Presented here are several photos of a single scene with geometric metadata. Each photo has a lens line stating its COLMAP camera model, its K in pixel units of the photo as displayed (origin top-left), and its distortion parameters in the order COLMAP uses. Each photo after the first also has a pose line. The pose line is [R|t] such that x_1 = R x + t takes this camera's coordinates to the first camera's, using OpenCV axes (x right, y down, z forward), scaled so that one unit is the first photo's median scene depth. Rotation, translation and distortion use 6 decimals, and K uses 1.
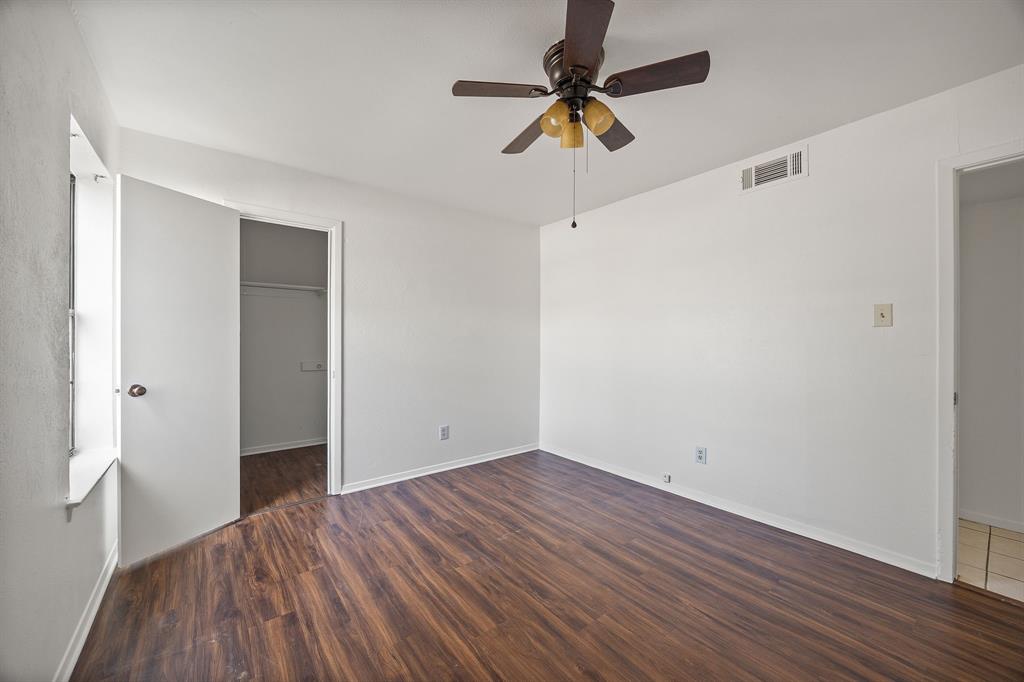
lens RADIAL K [[389.7, 0, 514.4], [0, 389.7, 342.6], [0, 0, 1]] dist [-0.002544, 0.000033]
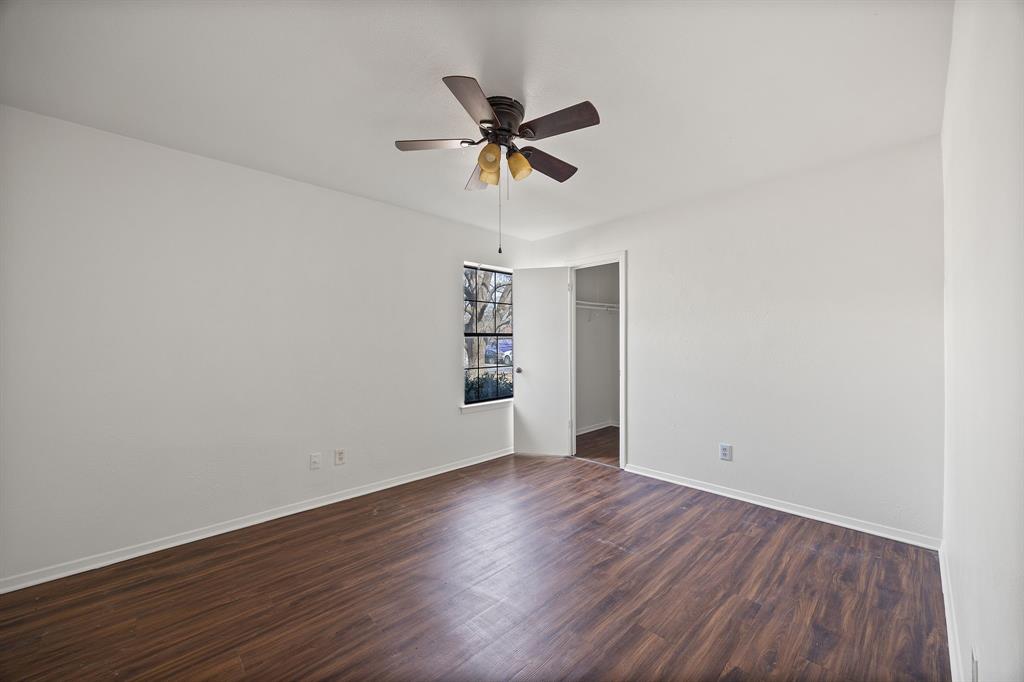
lens RADIAL K [[389.7, 0, 514.4], [0, 389.7, 342.6], [0, 0, 1]] dist [-0.002544, 0.000033]
pose [[0.096315, -0.003996, -0.995343, 0.772777], [-0.003166, 0.999986, -0.004321, -0.010632], [0.995346, 0.003568, 0.096301, 0.536209]]
